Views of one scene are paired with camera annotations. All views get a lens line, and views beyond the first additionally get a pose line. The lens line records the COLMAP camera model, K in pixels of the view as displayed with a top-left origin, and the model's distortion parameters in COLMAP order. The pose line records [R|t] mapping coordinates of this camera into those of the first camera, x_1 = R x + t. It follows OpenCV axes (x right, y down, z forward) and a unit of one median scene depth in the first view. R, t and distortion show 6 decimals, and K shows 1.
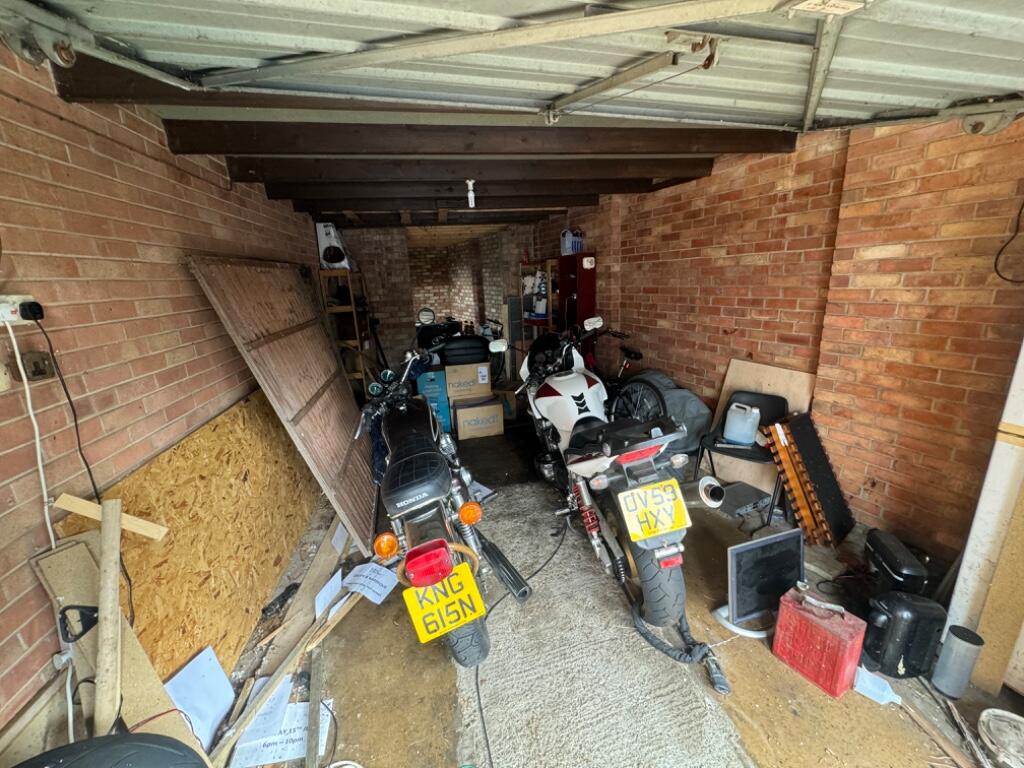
lens RADIAL K [[407.9, 0, 511.3], [0, 407.9, 384.3], [0, 0, 1]] dist [-0.004698, 0.000173]
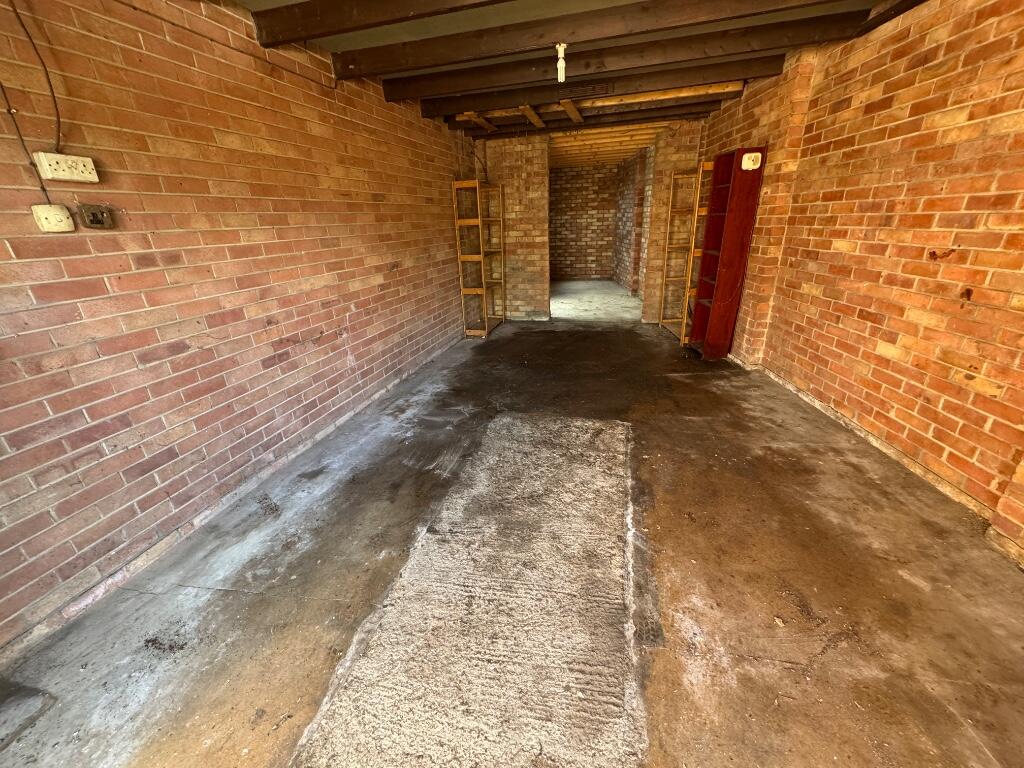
lens RADIAL K [[407.9, 0, 510.7], [0, 407.9, 385.4], [0, 0, 1]] dist [-0.004698, 0.000173]
pose [[0.893259, 0.178236, -0.412699, 0.231914], [-0.116869, 0.978549, 0.169659, 0.038536], [0.434085, -0.103317, 0.894928, 0.128493]]
